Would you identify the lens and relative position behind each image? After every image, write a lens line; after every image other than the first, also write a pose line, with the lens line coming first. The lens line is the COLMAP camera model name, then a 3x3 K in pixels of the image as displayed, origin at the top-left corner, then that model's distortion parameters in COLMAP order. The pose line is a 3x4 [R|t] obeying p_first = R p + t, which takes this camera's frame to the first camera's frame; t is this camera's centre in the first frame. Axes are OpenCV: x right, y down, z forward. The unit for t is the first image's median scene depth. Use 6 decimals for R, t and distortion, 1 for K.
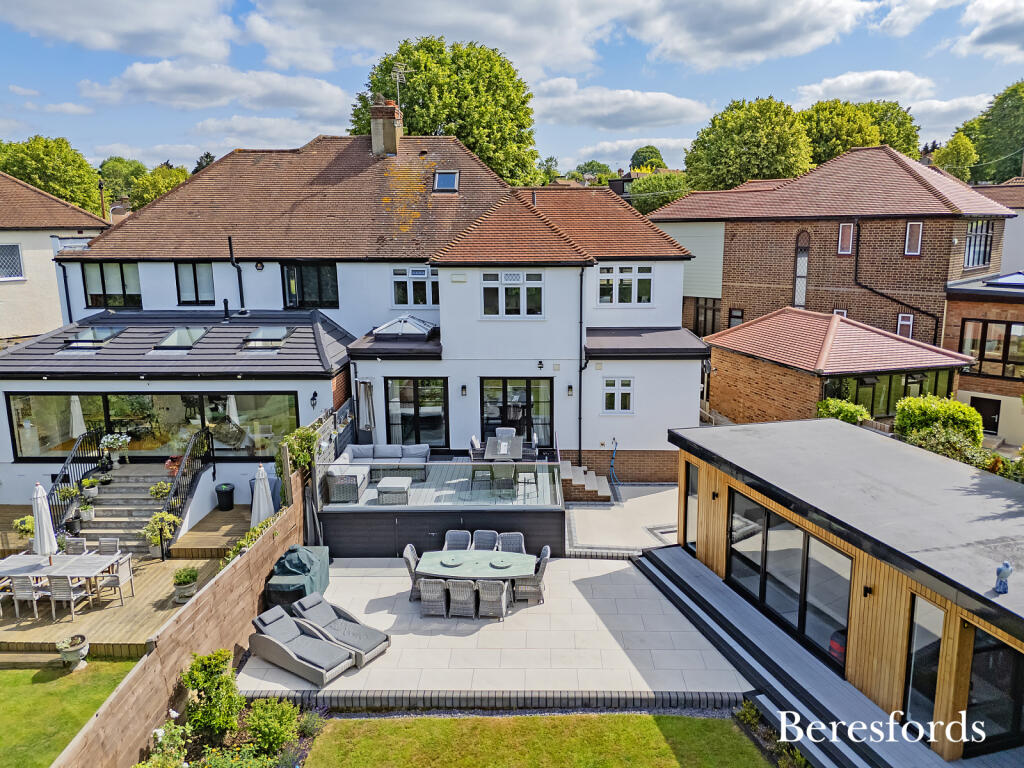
lens RADIAL K [[791.0, 0, 518.4], [0, 791.0, 398.7], [0, 0, 1]] dist [0.055804, -0.010171]
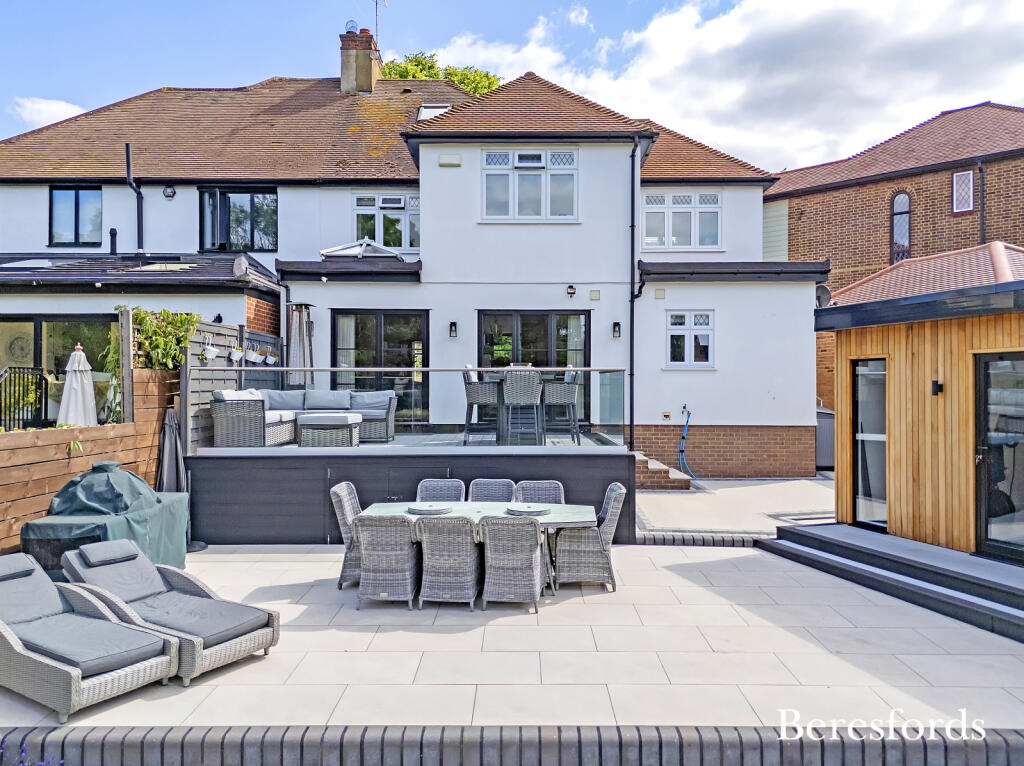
lens RADIAL K [[793.0, 0, 512.0], [0, 793.0, 383.0], [0, 0, 1]] dist [0.074605, -0.075254]
pose [[0.999902, 0.006202, 0.012559, -0.028325], [-0.003125, 0.972801, -0.231620, 0.181072], [-0.013654, 0.231558, 0.972725, 0.366072]]
